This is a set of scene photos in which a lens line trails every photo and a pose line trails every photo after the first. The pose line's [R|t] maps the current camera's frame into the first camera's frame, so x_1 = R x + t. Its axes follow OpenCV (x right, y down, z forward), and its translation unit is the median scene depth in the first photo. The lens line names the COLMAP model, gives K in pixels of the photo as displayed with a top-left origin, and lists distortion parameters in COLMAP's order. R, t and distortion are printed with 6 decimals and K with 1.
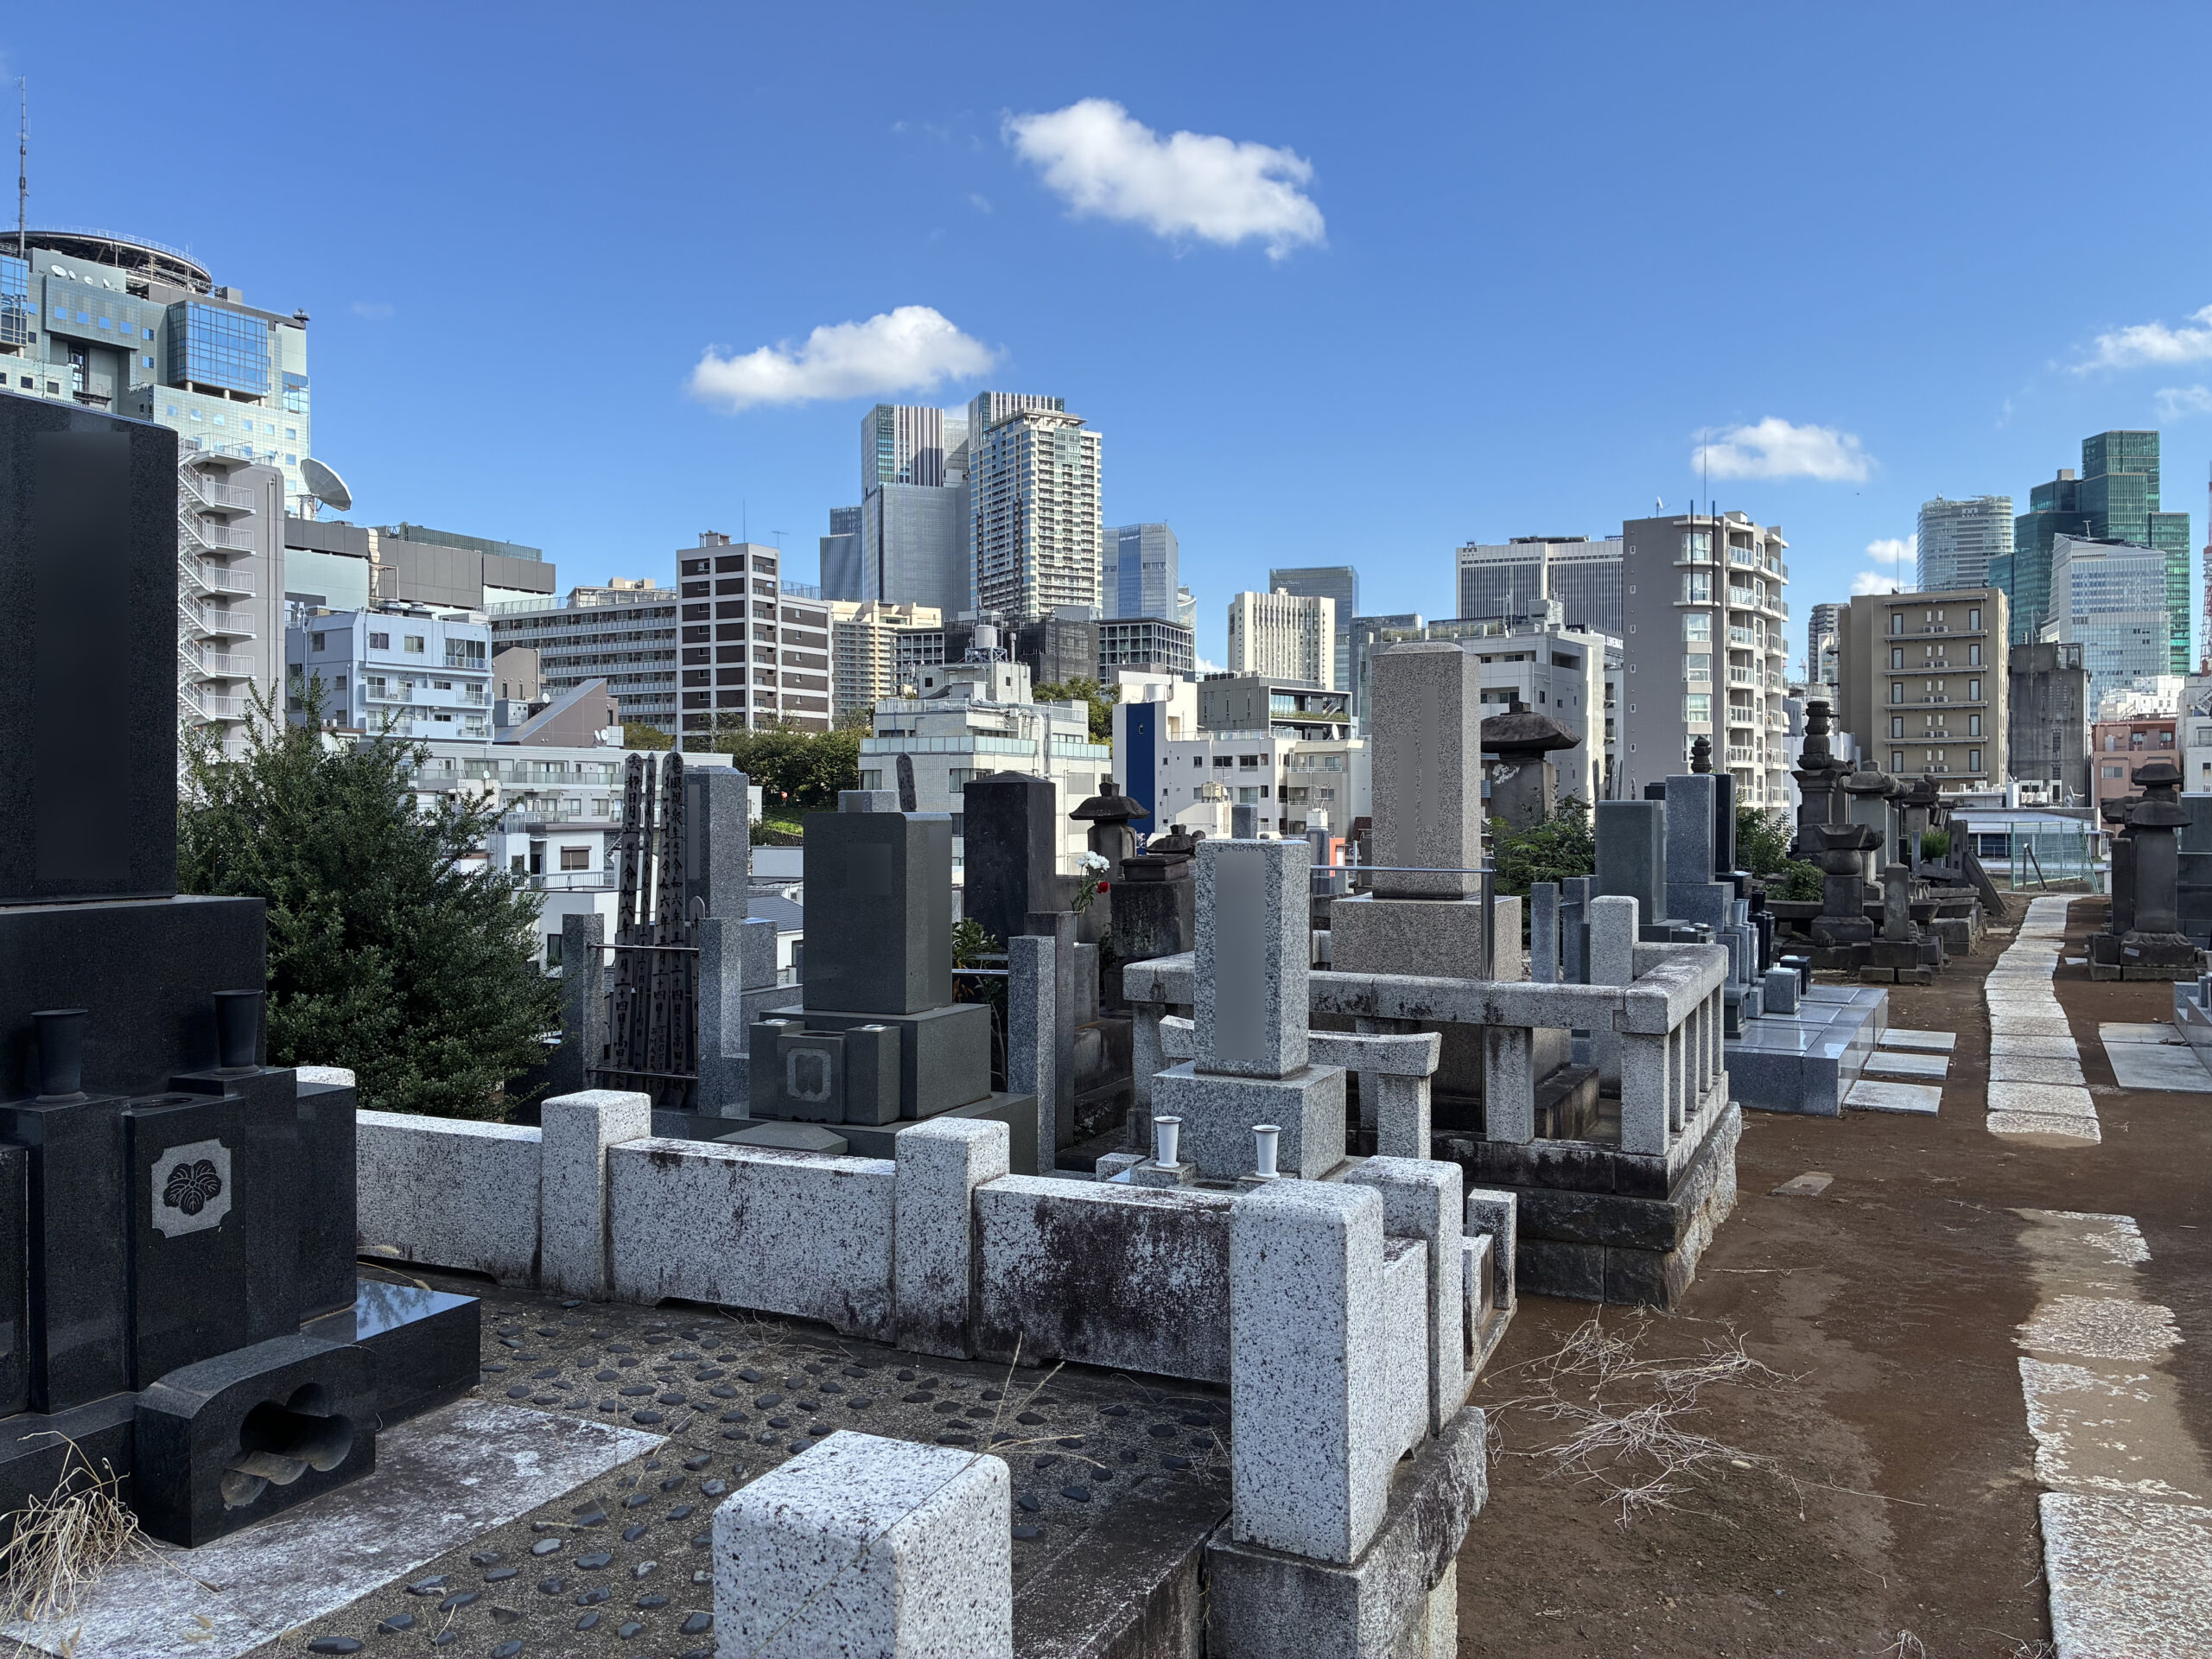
lens RADIAL K [[1676.8, 0, 1066.6], [0, 1676.8, 825.6], [0, 0, 1]] dist [-0.051754, -0.003370]
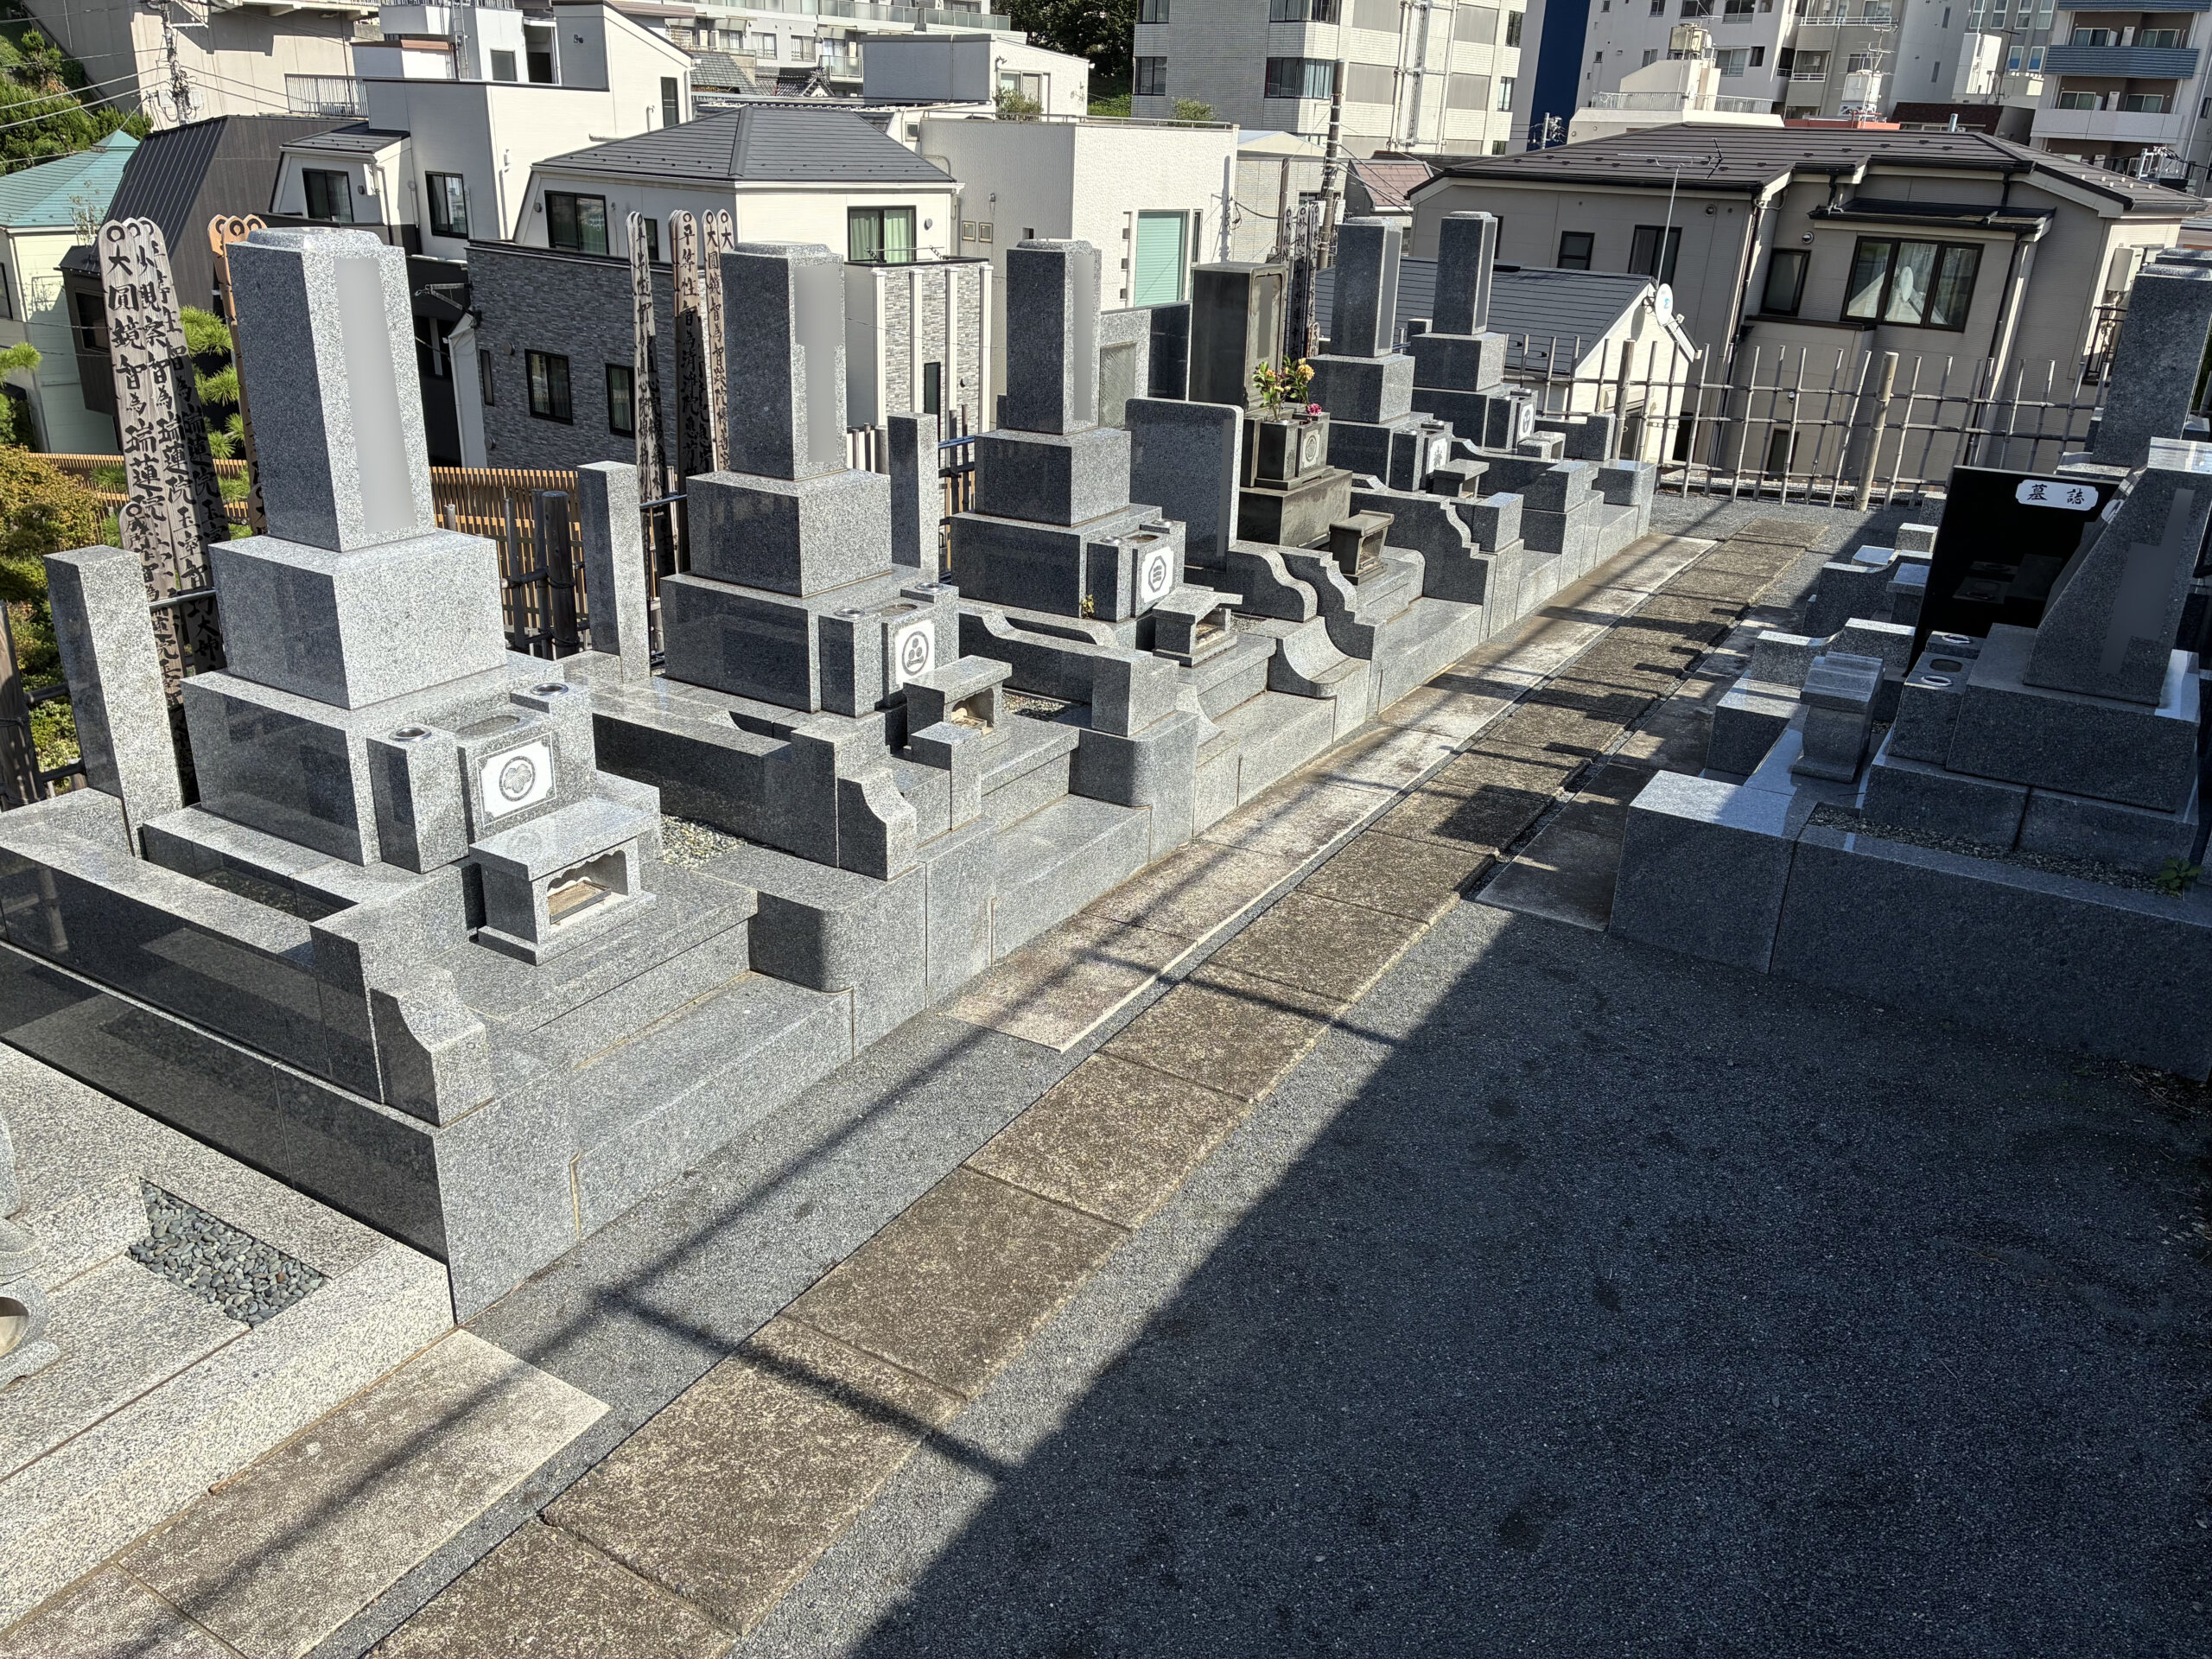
lens RADIAL K [[1676.8, 0, 1066.6], [0, 1676.8, 825.6], [0, 0, 1]] dist [-0.051754, -0.003370]
pose [[0.974938, 0.114927, -0.190495, 0.010272], [-0.036091, 0.926598, 0.374317, 0.028888], [0.219532, -0.358060, 0.907523, 0.243083]]
